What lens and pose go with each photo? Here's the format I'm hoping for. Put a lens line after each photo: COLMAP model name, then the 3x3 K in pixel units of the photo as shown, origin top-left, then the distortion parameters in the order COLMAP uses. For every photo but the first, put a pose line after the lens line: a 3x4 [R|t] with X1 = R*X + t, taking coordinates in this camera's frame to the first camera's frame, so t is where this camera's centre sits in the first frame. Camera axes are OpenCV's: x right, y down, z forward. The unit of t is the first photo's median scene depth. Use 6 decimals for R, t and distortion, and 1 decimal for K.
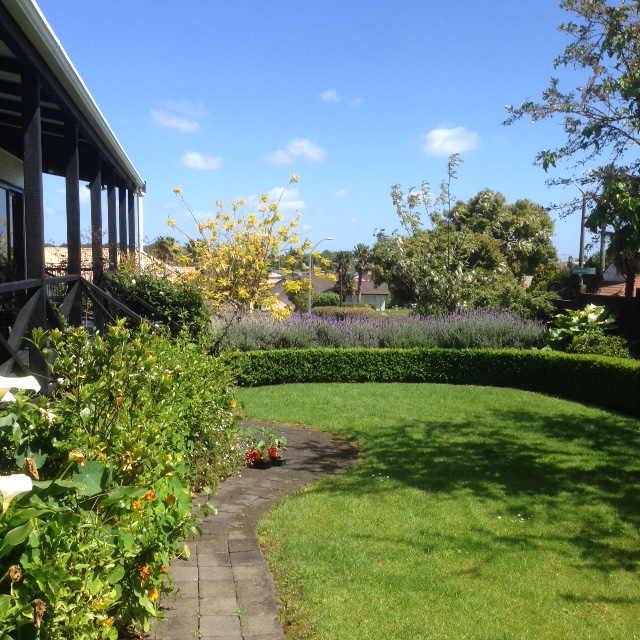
lens RADIAL K [[764.1, 0, 320.0], [0, 764.1, 320.2], [0, 0, 1]] dist [0.007634, 0.000000]
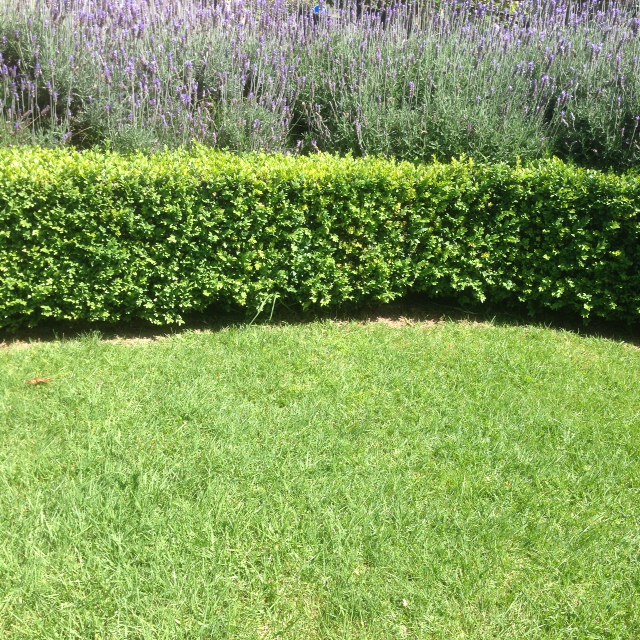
lens RADIAL K [[764.1, 0, 321.0], [0, 764.1, 320.6], [0, 0, 1]] dist [0.007634, 0.000000]
pose [[0.978573, -0.018230, 0.205090, 0.040811], [-0.059635, 0.928284, 0.367058, 0.000707], [-0.197073, -0.371424, 0.907307, 0.797882]]
